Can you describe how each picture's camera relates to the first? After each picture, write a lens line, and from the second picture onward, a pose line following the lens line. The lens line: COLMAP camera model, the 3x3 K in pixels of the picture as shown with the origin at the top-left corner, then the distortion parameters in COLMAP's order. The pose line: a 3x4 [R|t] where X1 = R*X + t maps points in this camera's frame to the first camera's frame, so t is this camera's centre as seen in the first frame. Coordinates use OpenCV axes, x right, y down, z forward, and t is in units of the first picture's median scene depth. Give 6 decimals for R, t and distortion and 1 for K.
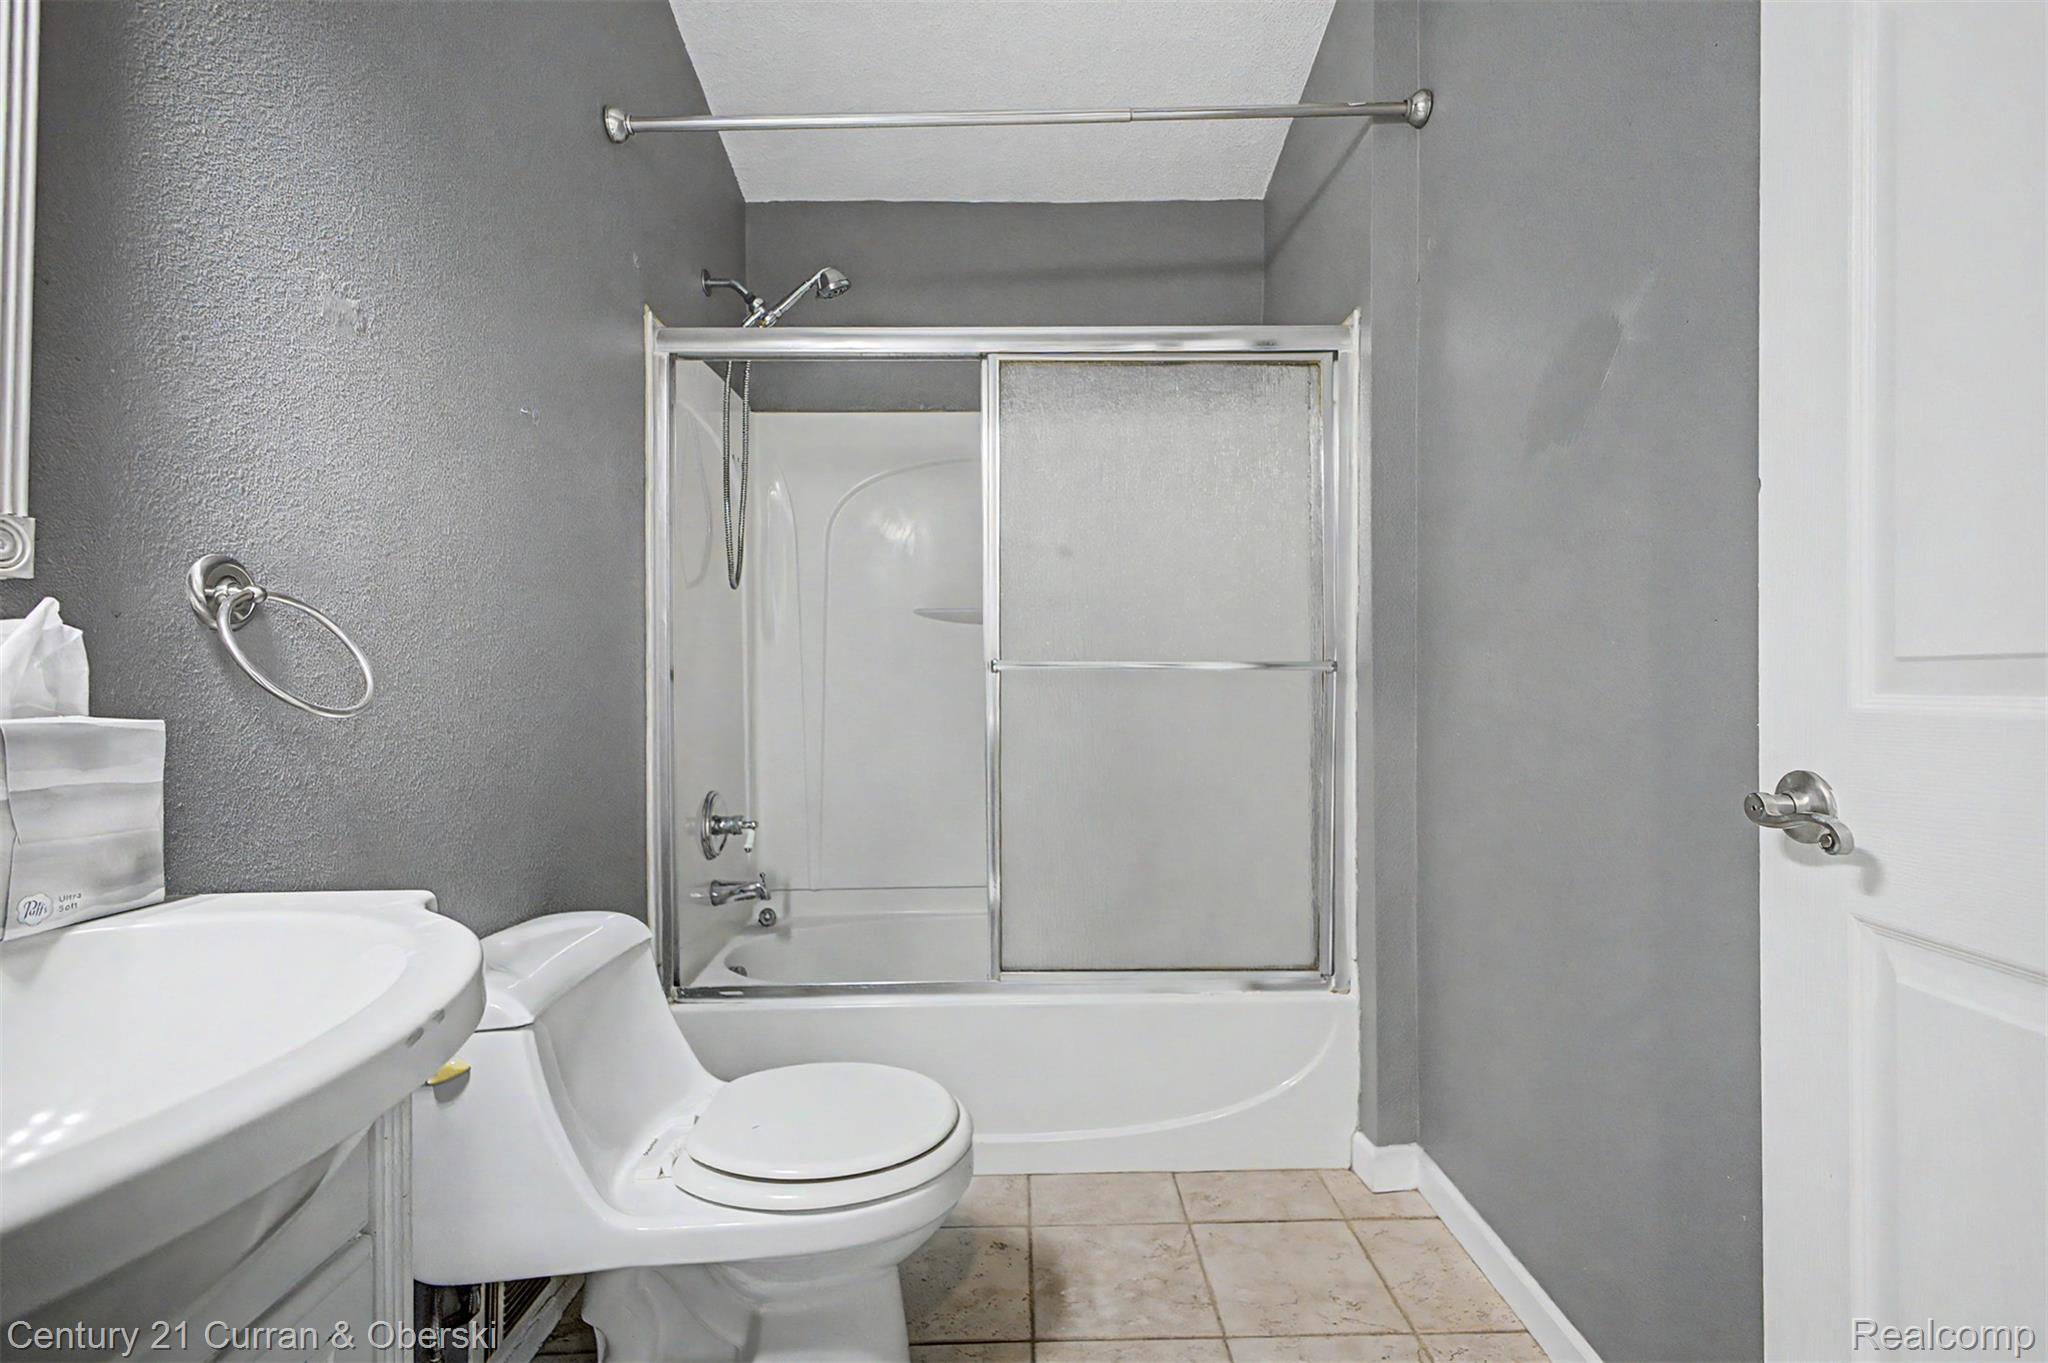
lens RADIAL K [[921.6, 0, 1030.6], [0, 921.6, 684.3], [0, 0, 1]] dist [0.013058, -0.000559]
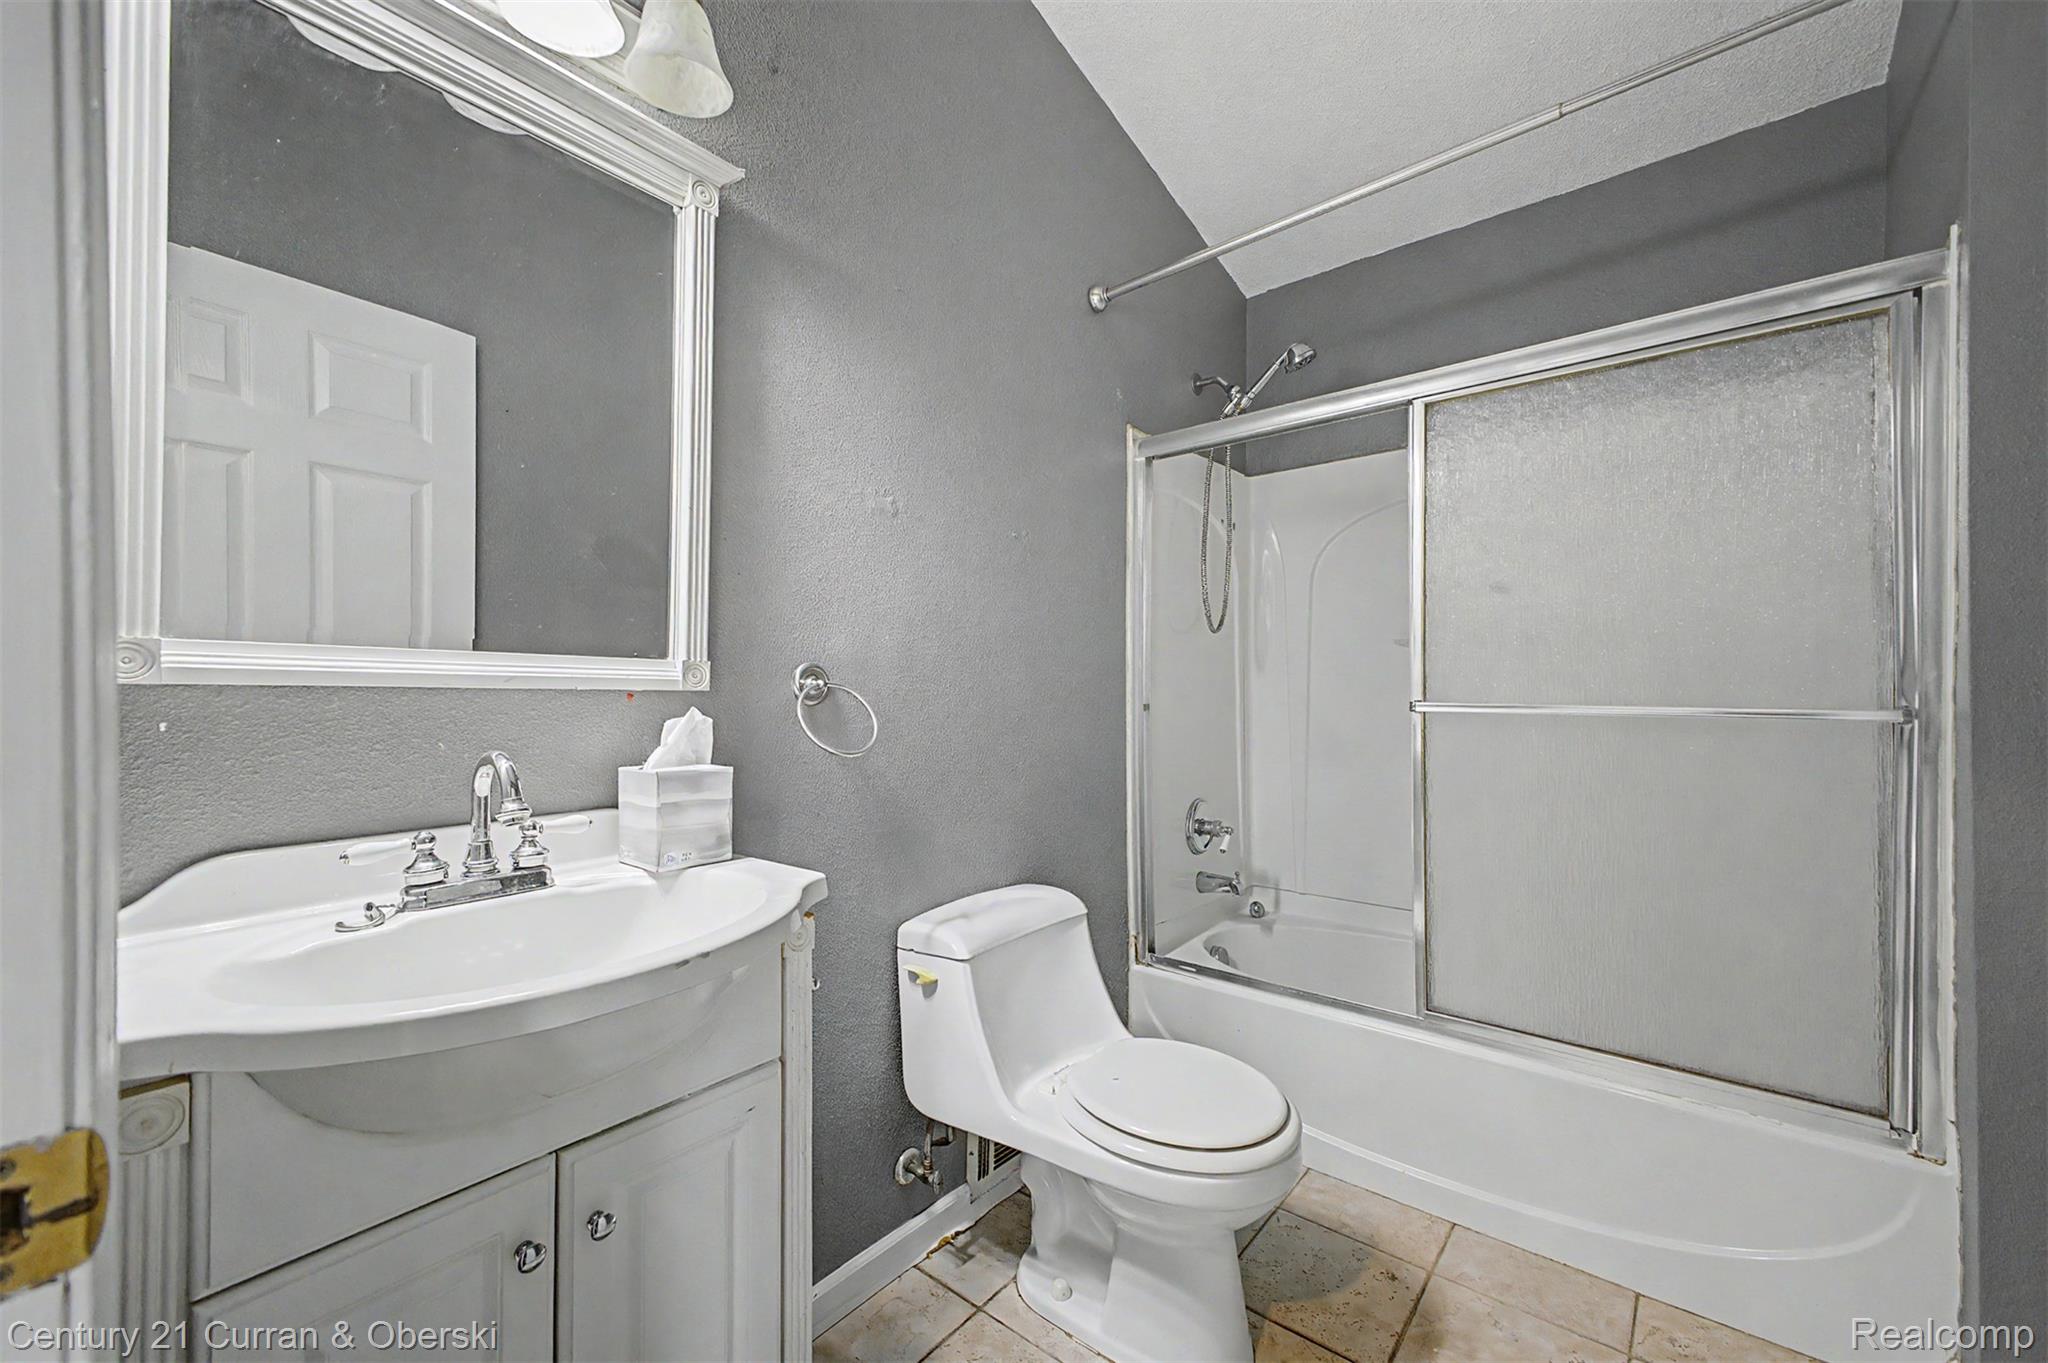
lens RADIAL K [[822.2, 0, 1030.7], [0, 822.2, 678.9], [0, 0, 1]] dist [0.029100, -0.009375]
pose [[0.759684, -0.001880, -0.650290, 0.230294], [0.000775, 0.999998, -0.001985, -0.048419], [0.650292, 0.001004, 0.759684, 0.029262]]
